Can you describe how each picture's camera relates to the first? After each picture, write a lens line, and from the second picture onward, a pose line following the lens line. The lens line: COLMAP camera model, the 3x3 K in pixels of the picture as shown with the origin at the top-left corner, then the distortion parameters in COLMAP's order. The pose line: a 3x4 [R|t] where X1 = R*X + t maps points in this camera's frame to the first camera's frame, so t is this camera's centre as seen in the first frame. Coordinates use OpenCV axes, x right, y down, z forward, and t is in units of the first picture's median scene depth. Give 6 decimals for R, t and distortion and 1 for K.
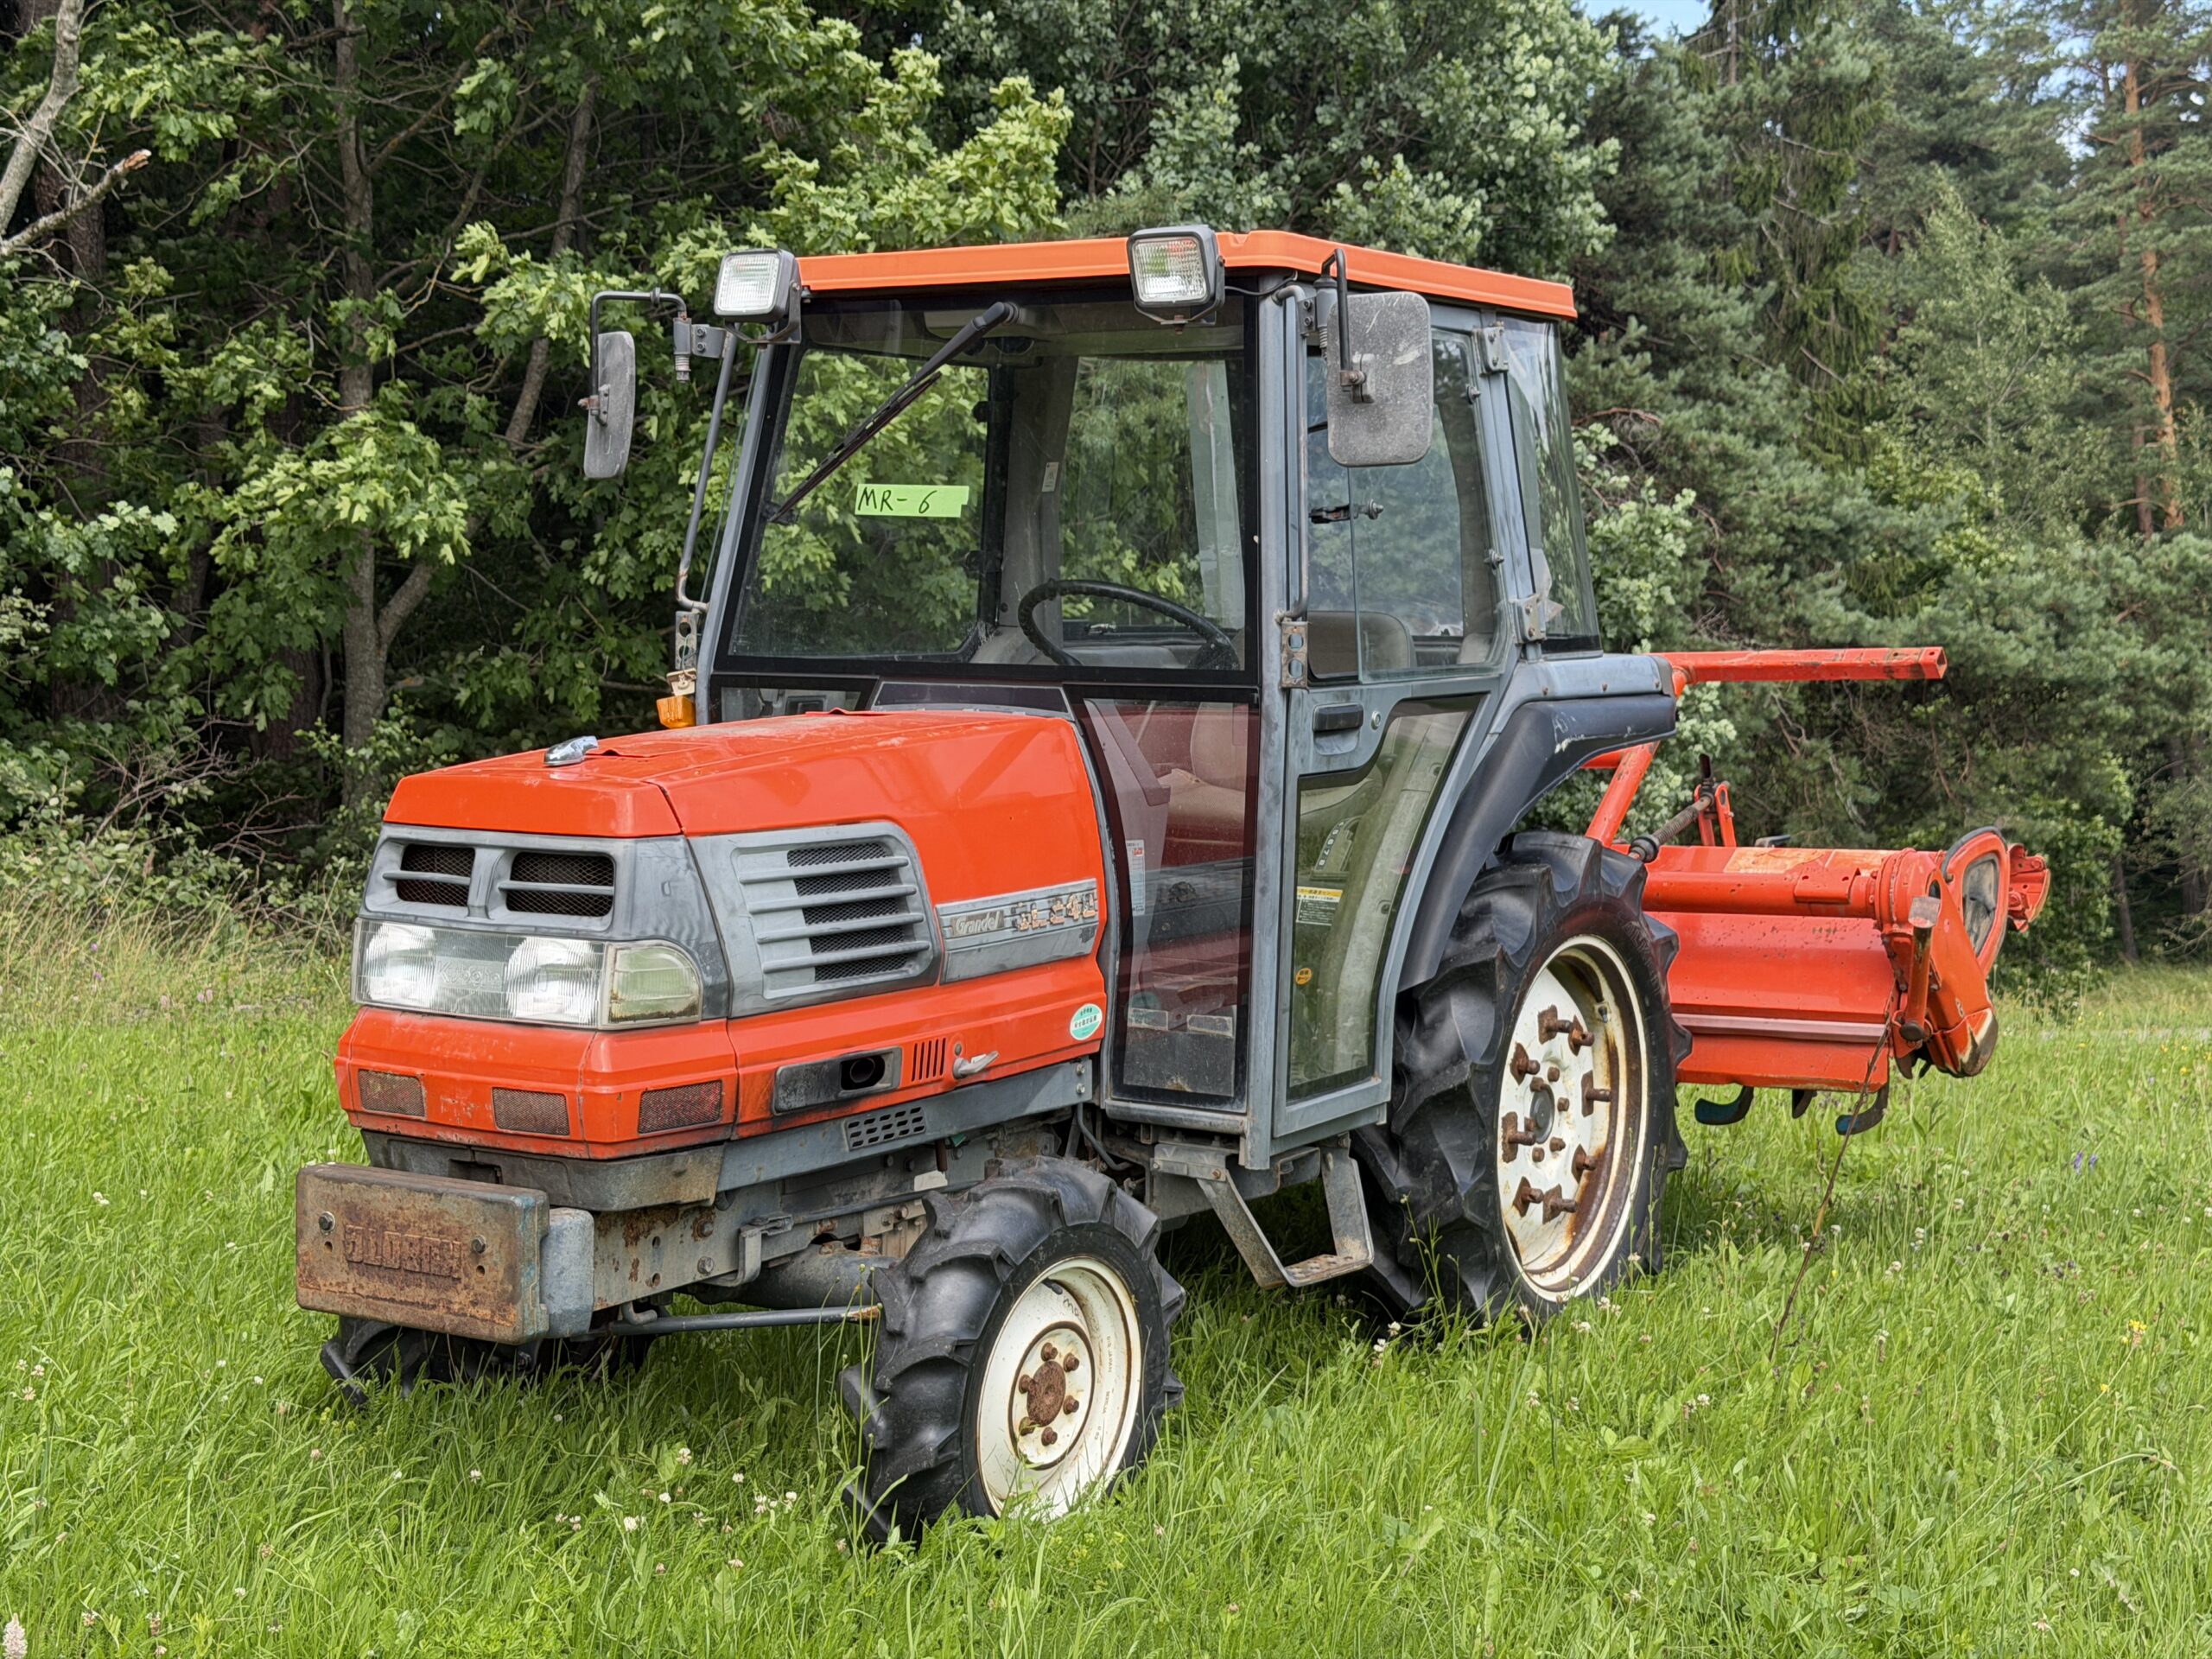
lens RADIAL K [[3100.7, 0, 1095.2], [0, 3100.7, 816.5], [0, 0, 1]] dist [0.097643, 0.000000]
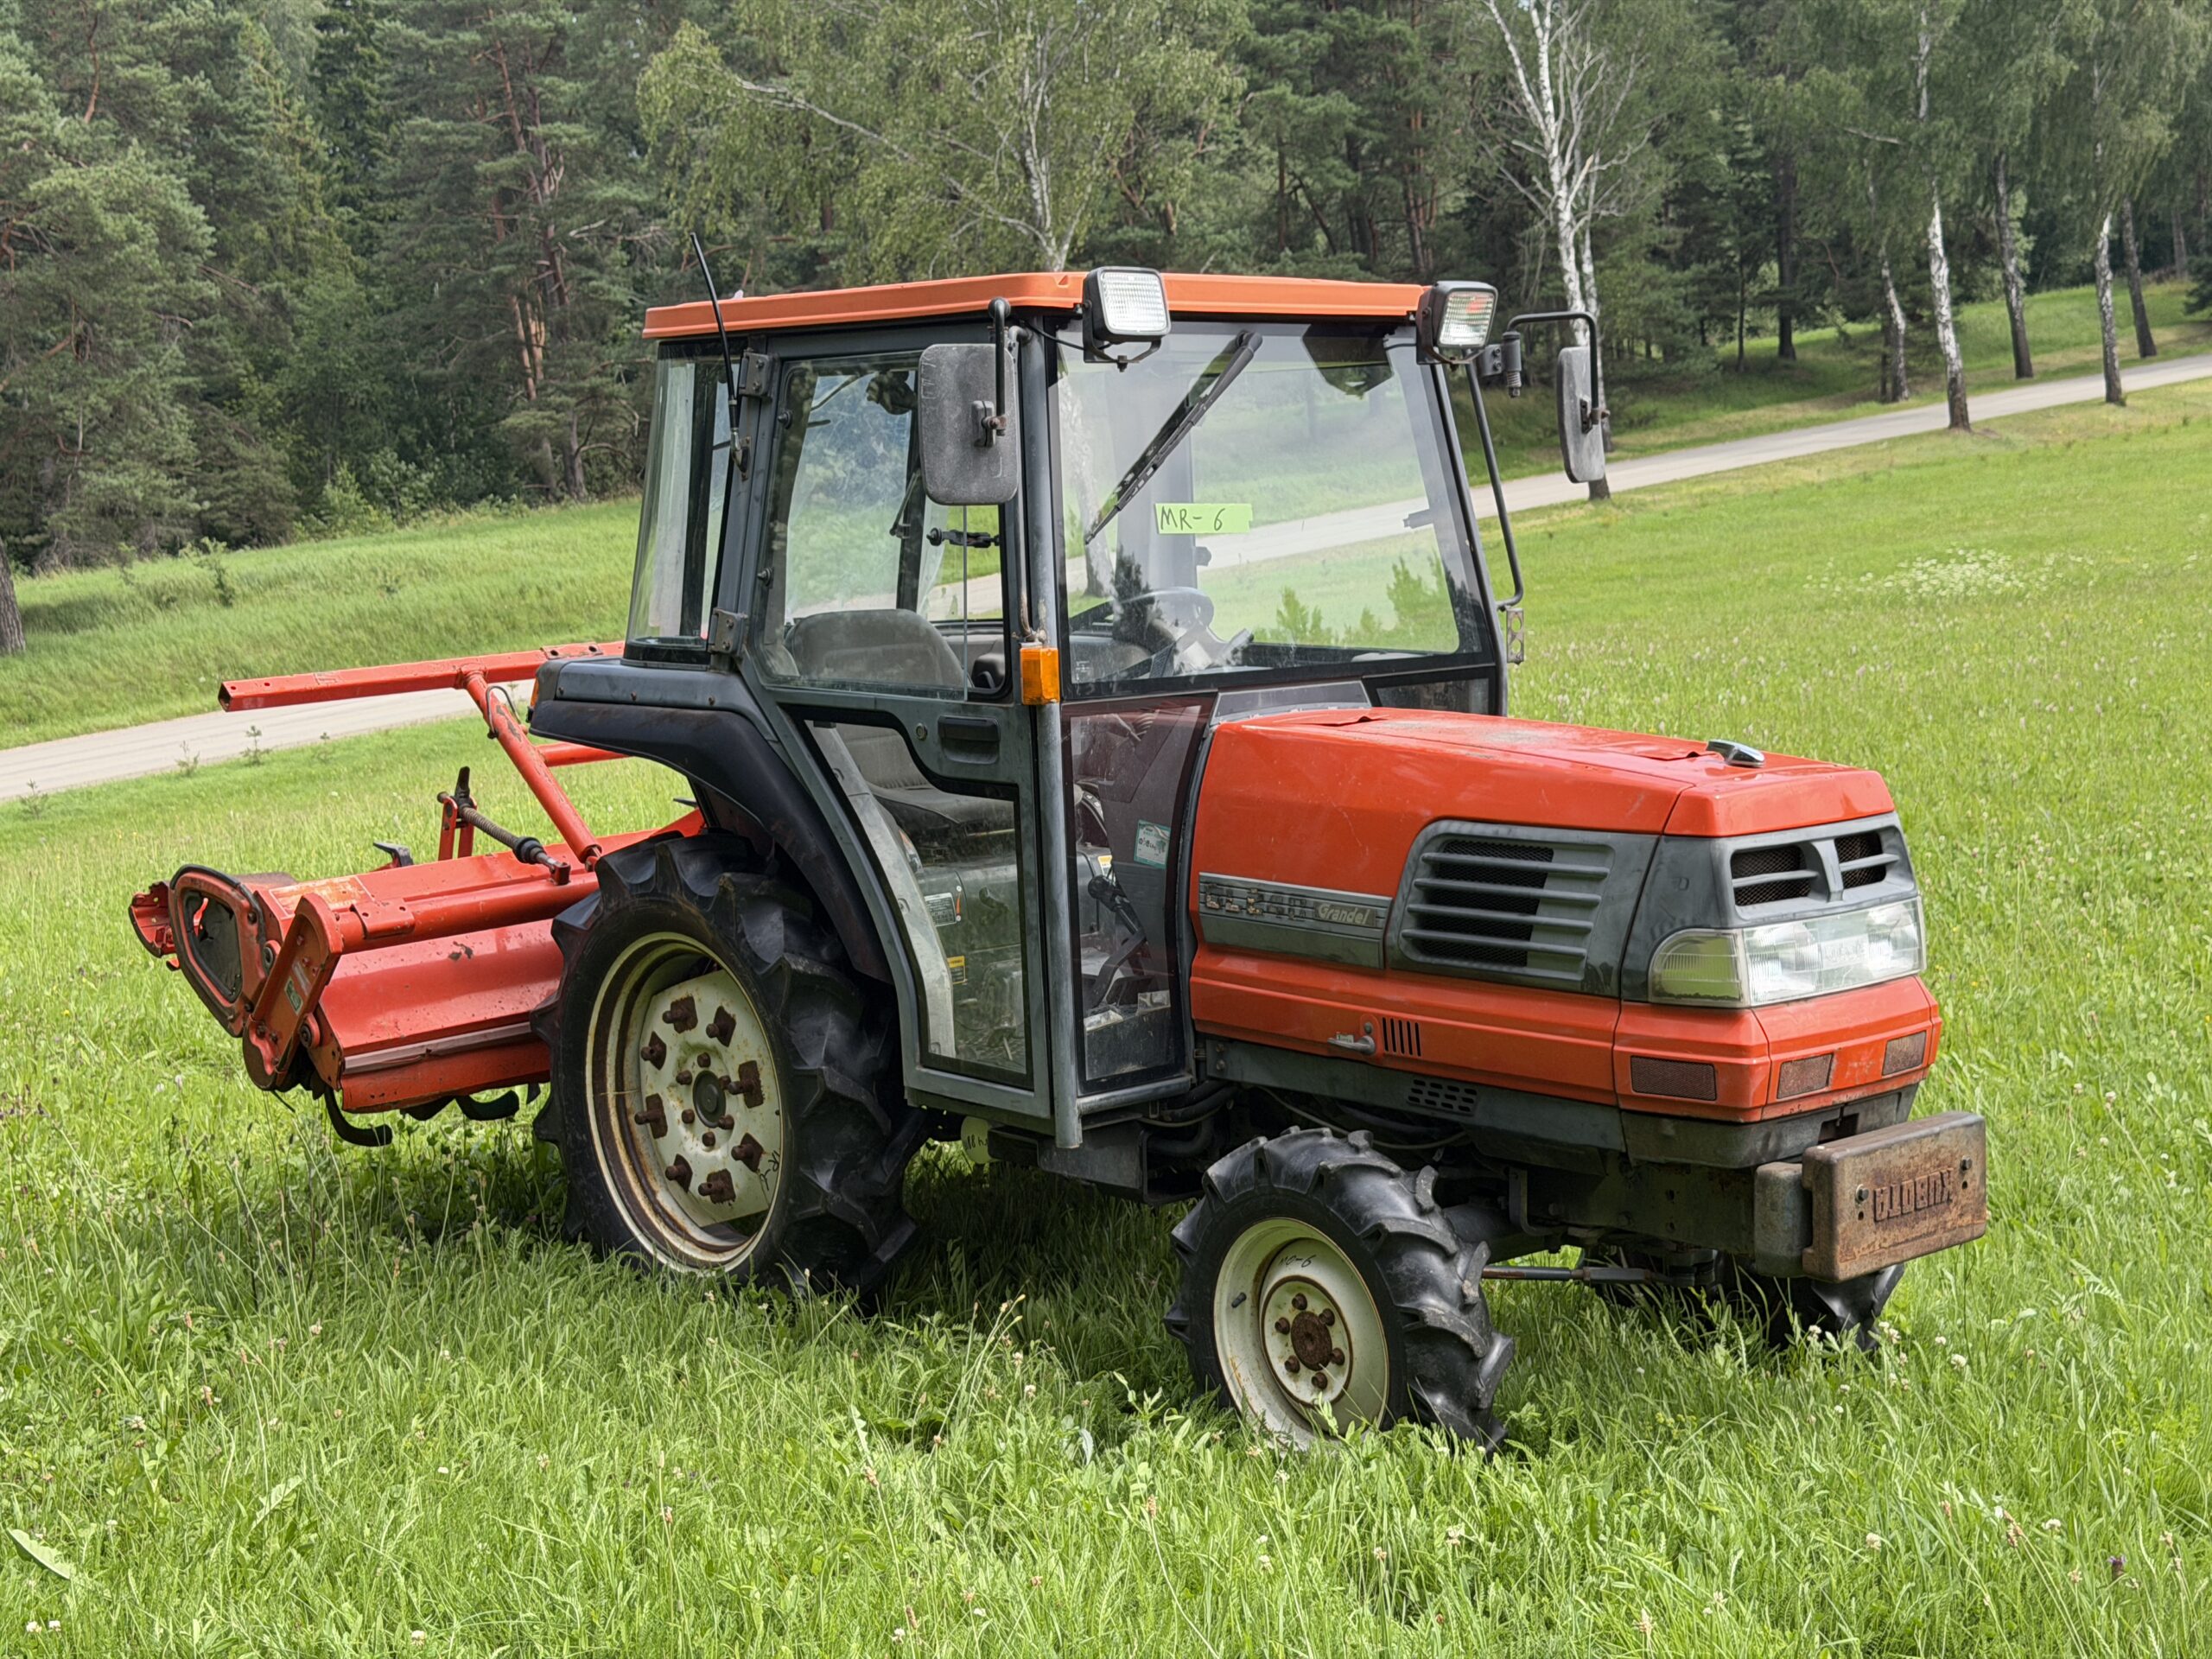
lens RADIAL K [[3100.7, 0, 1086.5], [0, 3100.7, 821.4], [0, 0, 1]] dist [0.097643, 0.000000]
pose [[0.277917, -0.120821, 0.952977, -1.165055], [0.099463, 0.990346, 0.096553, -0.114472], [-0.955442, 0.067952, 0.287251, 0.808414]]
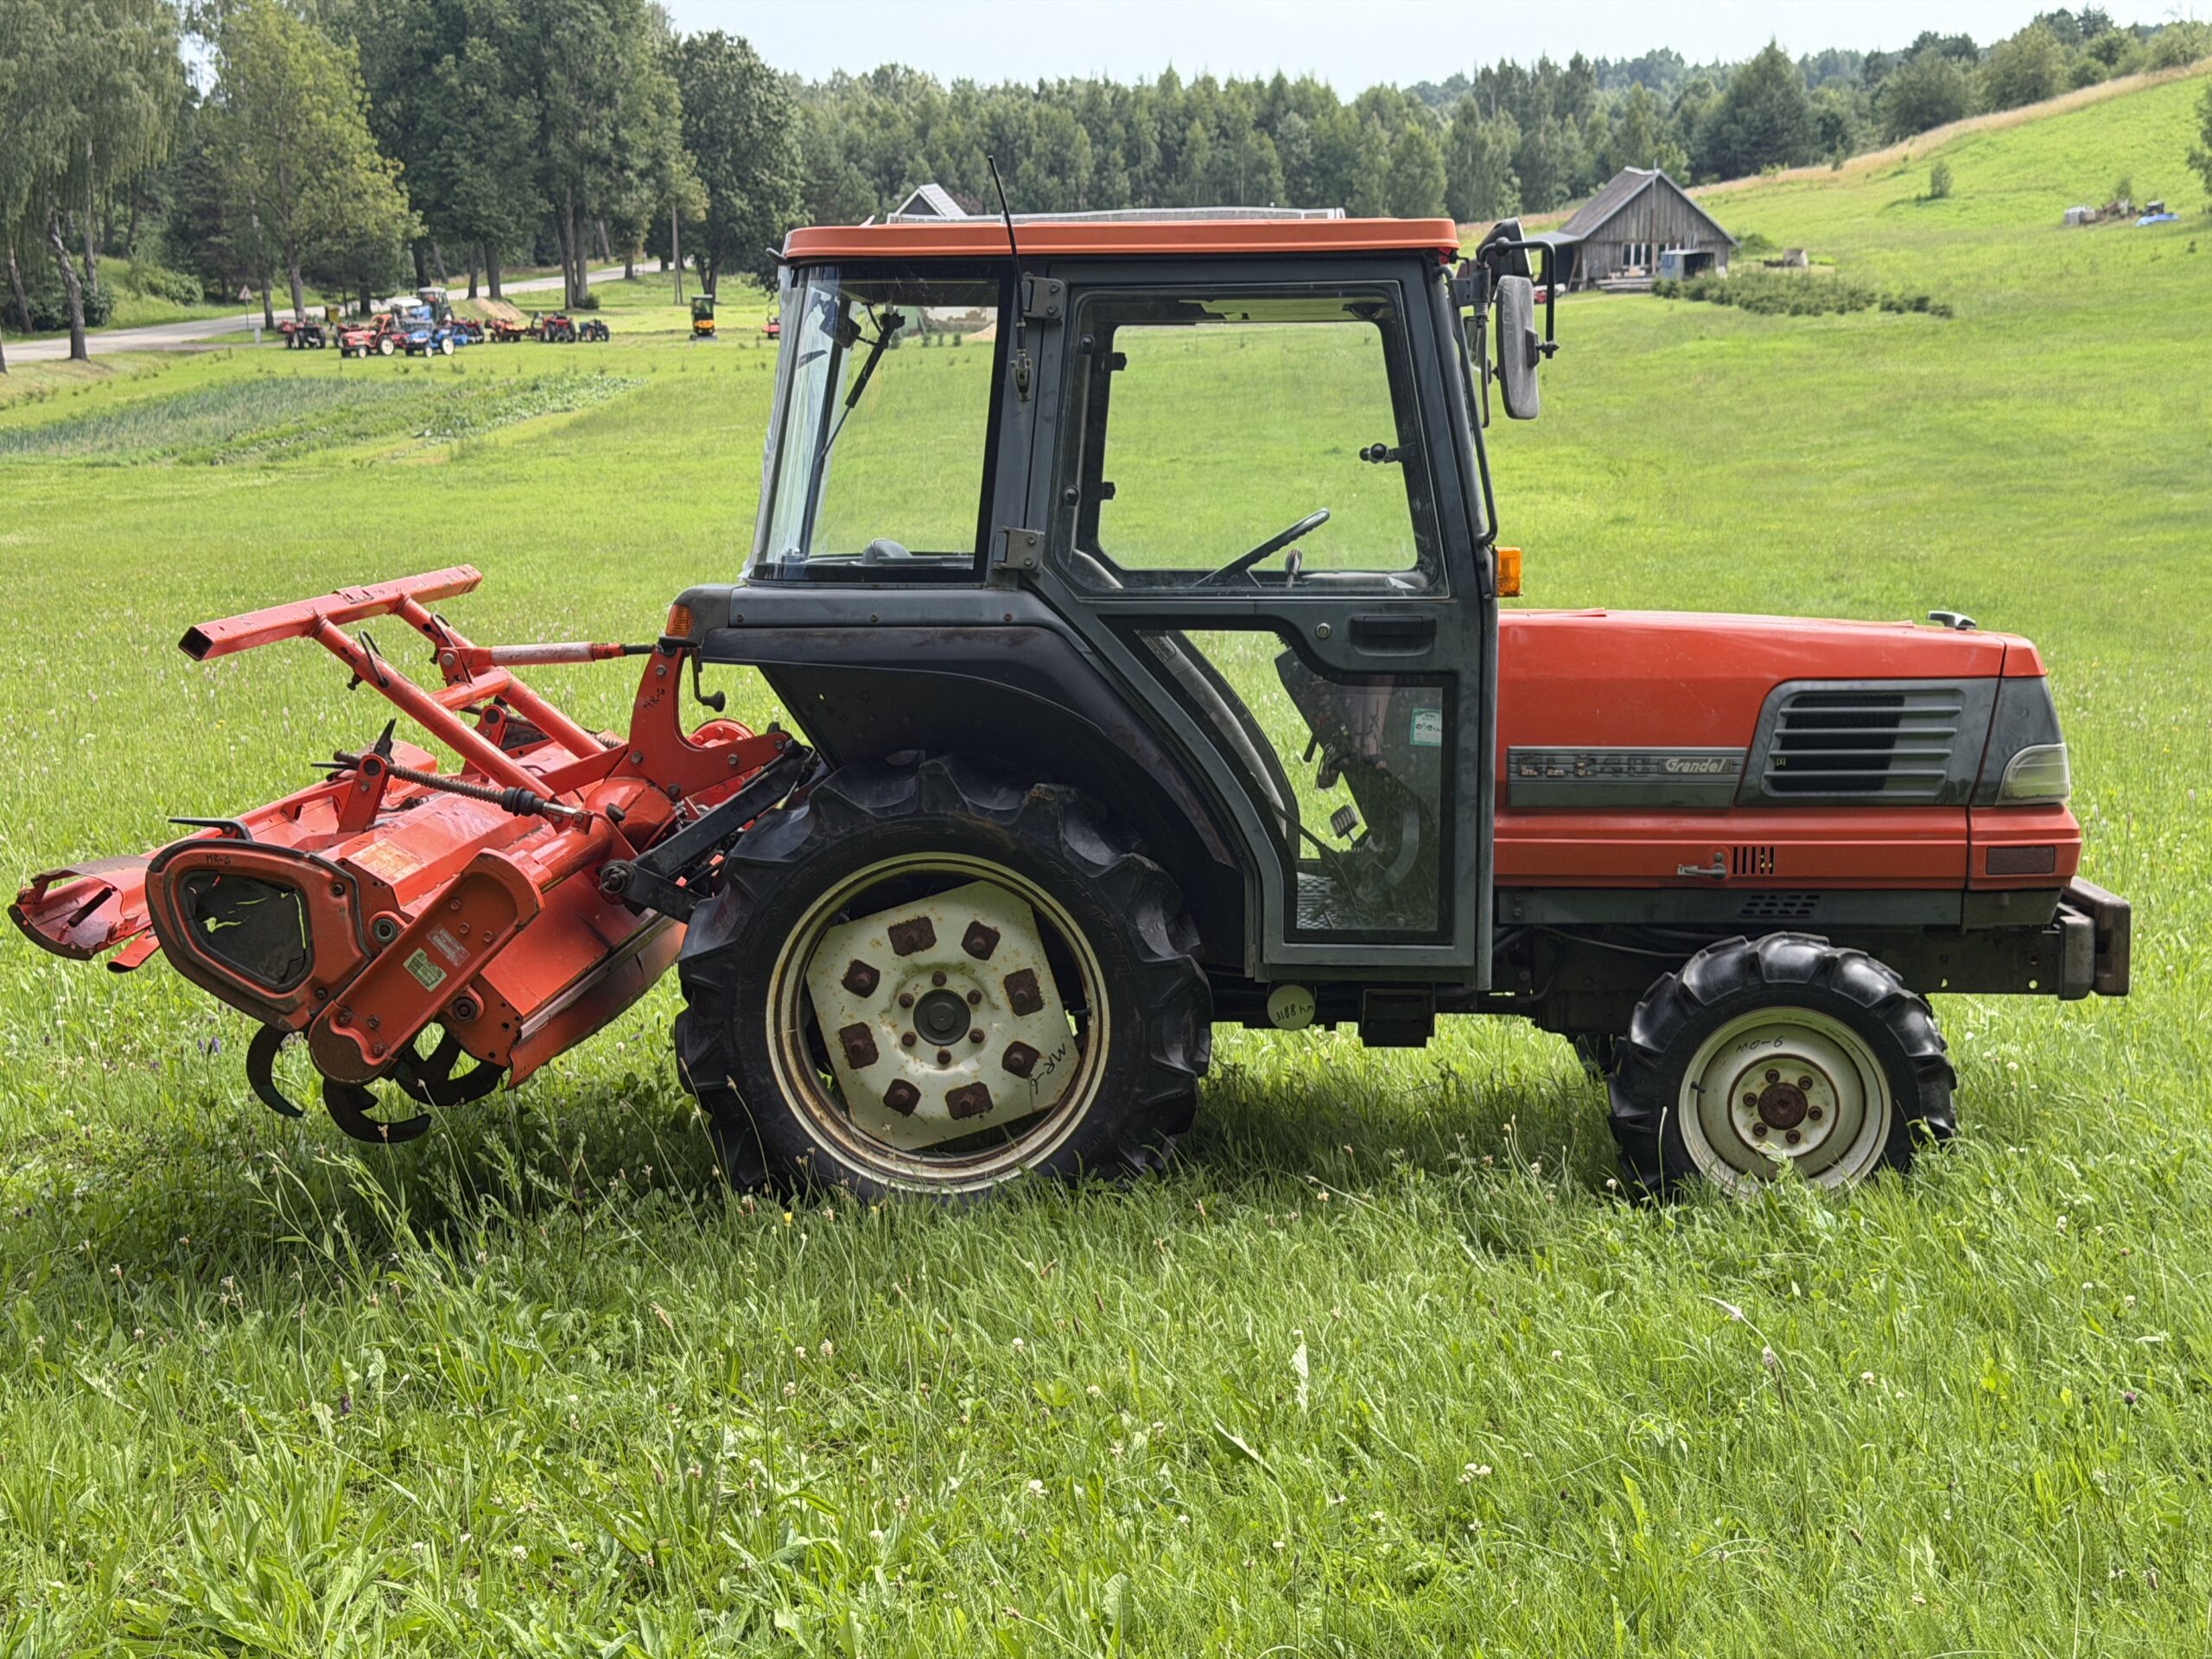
lens RADIAL K [[3100.7, 0, 1102.6], [0, 3100.7, 840.7], [0, 0, 1]] dist [0.097643, 0.000000]
pose [[-0.468606, -0.105590, 0.877074, -1.153904], [0.072972, 0.984811, 0.157549, -0.161995], [-0.880388, 0.137830, -0.453784, 1.826297]]
